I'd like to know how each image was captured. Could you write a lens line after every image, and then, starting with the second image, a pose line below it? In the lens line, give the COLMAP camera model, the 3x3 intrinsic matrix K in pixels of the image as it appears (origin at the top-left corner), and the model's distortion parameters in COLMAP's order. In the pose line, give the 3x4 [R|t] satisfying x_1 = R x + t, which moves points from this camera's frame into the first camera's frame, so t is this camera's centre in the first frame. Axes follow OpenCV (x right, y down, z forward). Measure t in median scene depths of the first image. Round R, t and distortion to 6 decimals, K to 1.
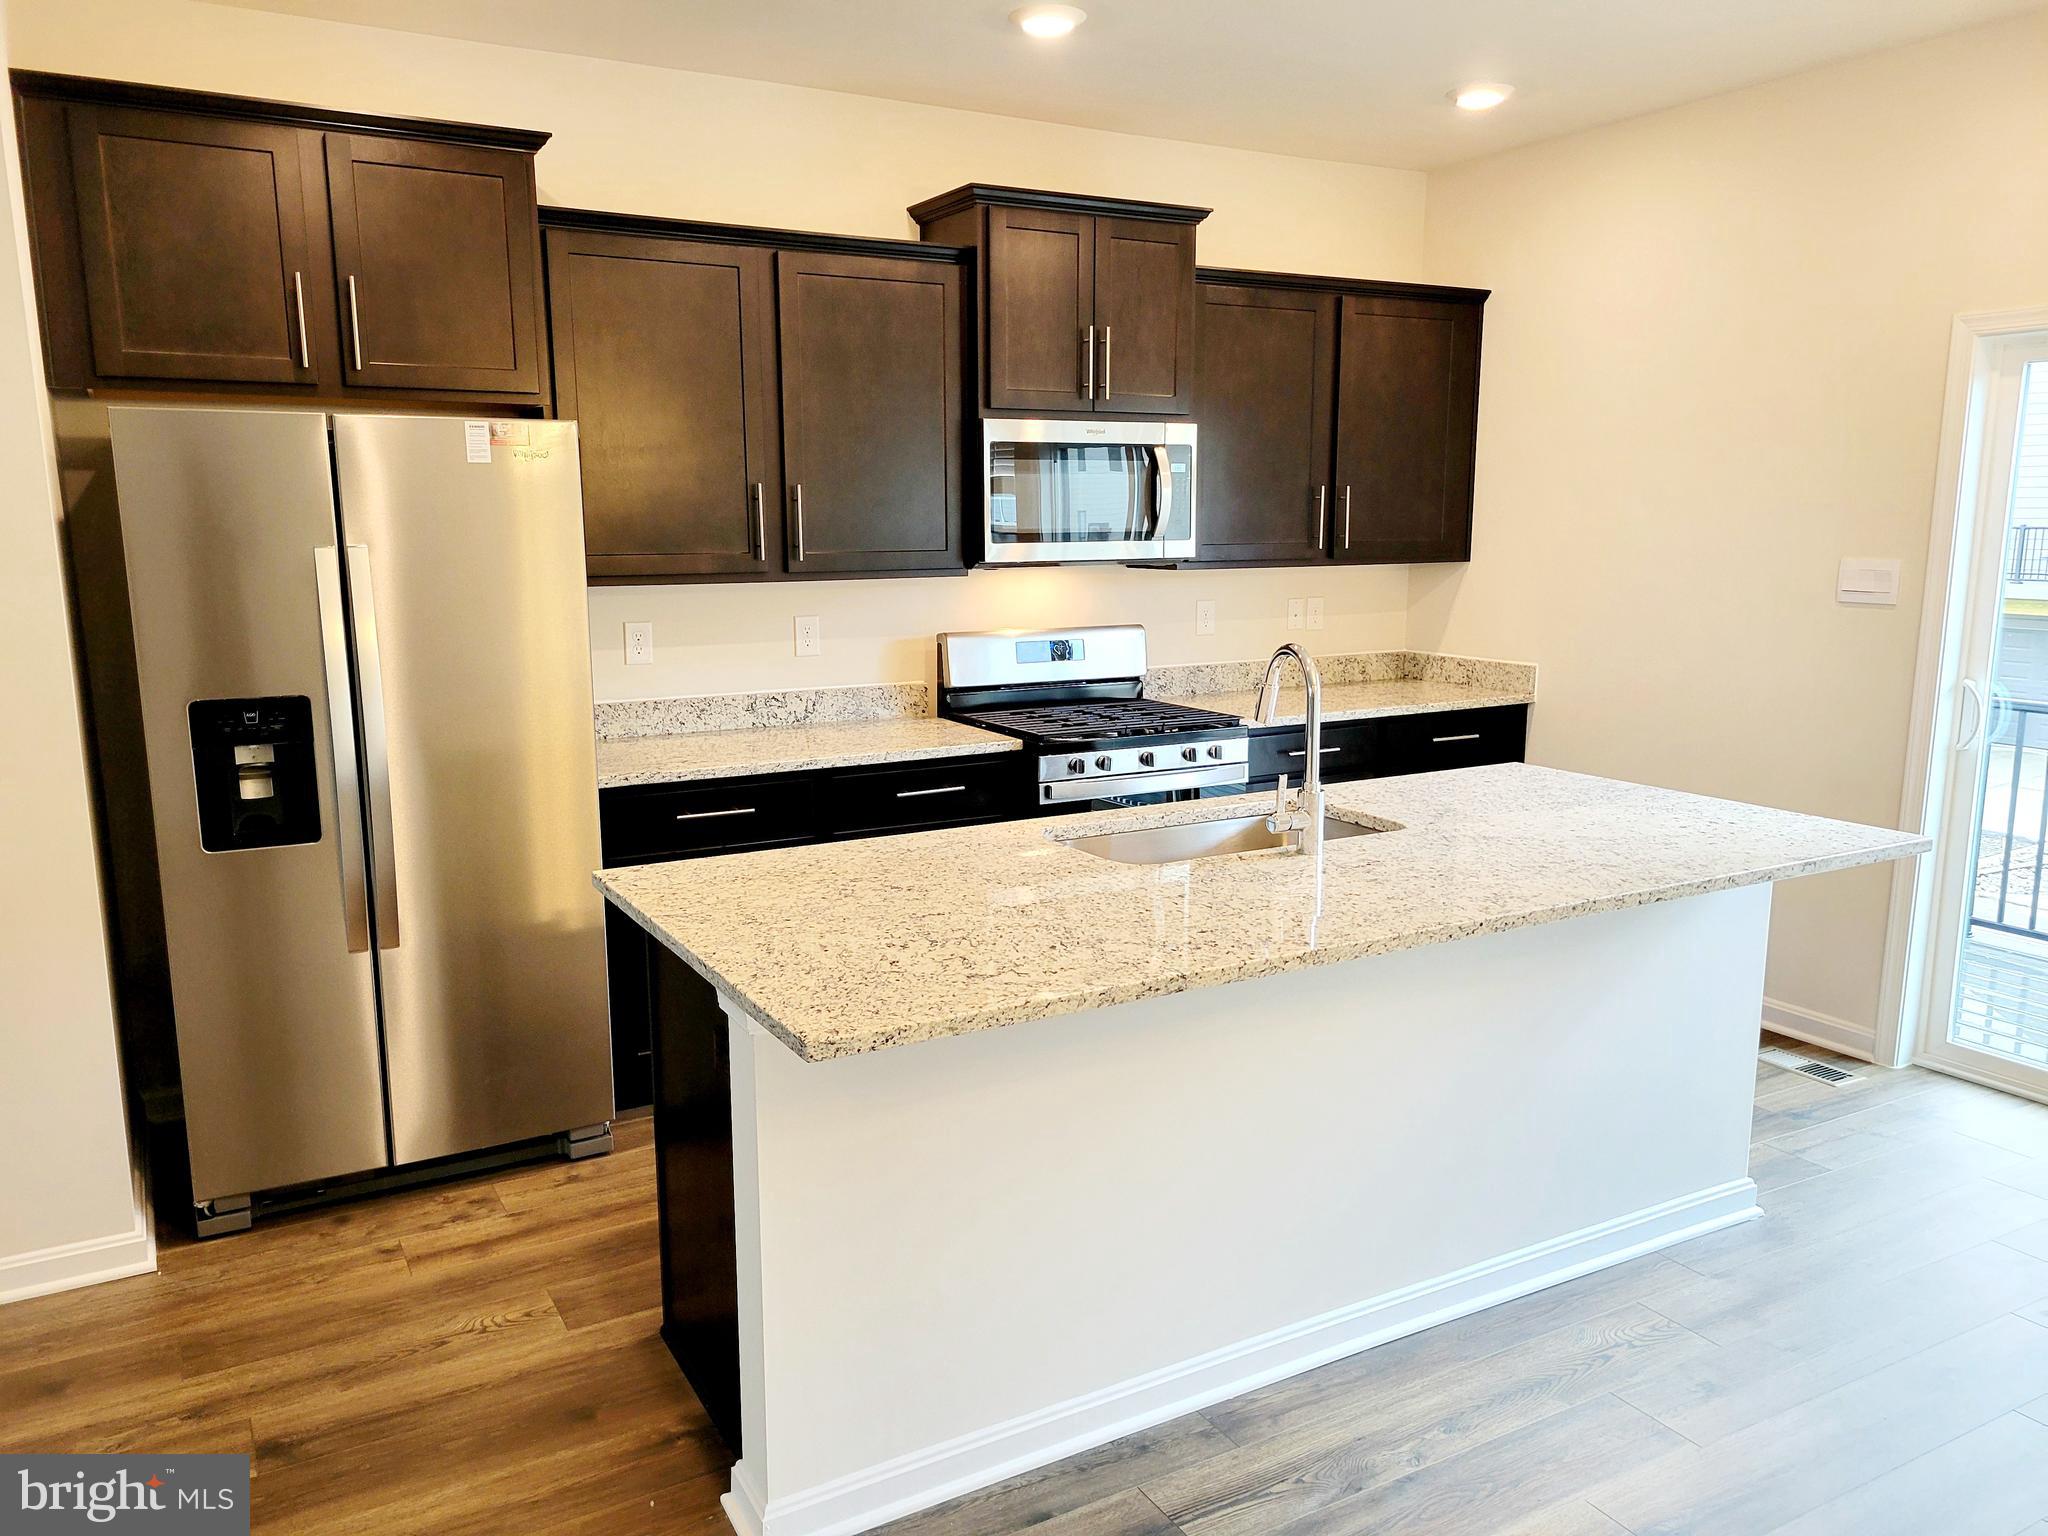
lens RADIAL K [[1521.0, 0, 1021.7], [0, 1521.0, 791.4], [0, 0, 1]] dist [0.055308, -0.041607]
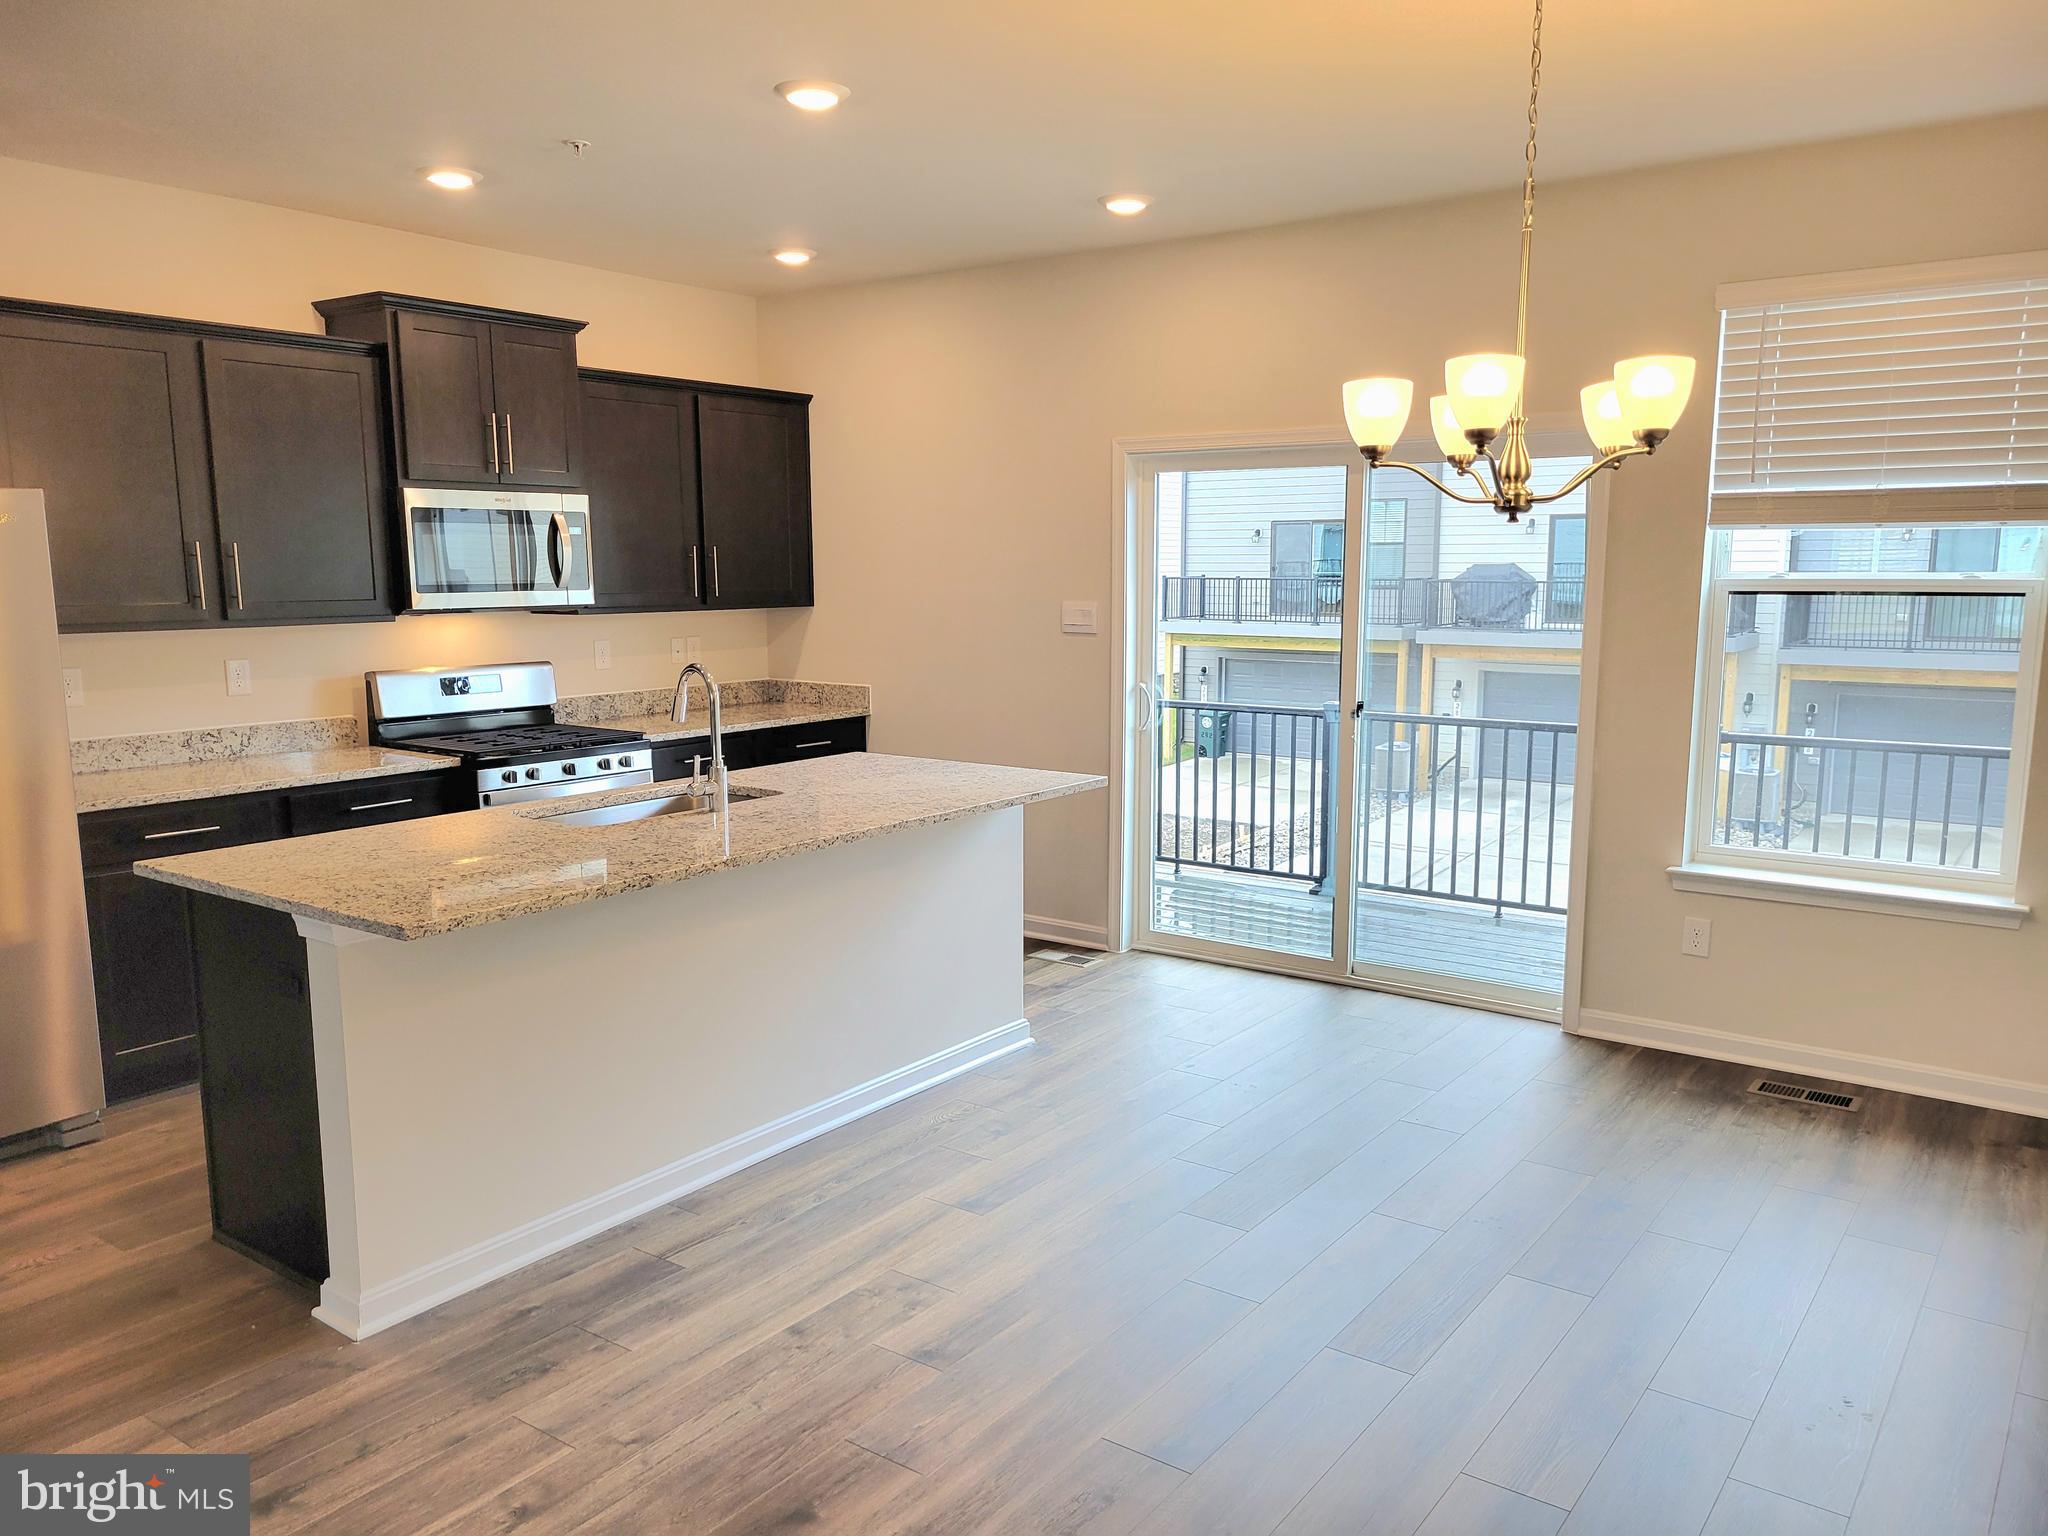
lens RADIAL K [[1521.0, 0, 1021.7], [0, 1521.0, 791.4], [0, 0, 1]] dist [0.055308, -0.041607]
pose [[0.914531, -0.060530, 0.399962, -0.076794], [0.072956, 0.997208, -0.015900, 0.042509], [-0.397883, 0.043720, 0.916394, -0.263771]]
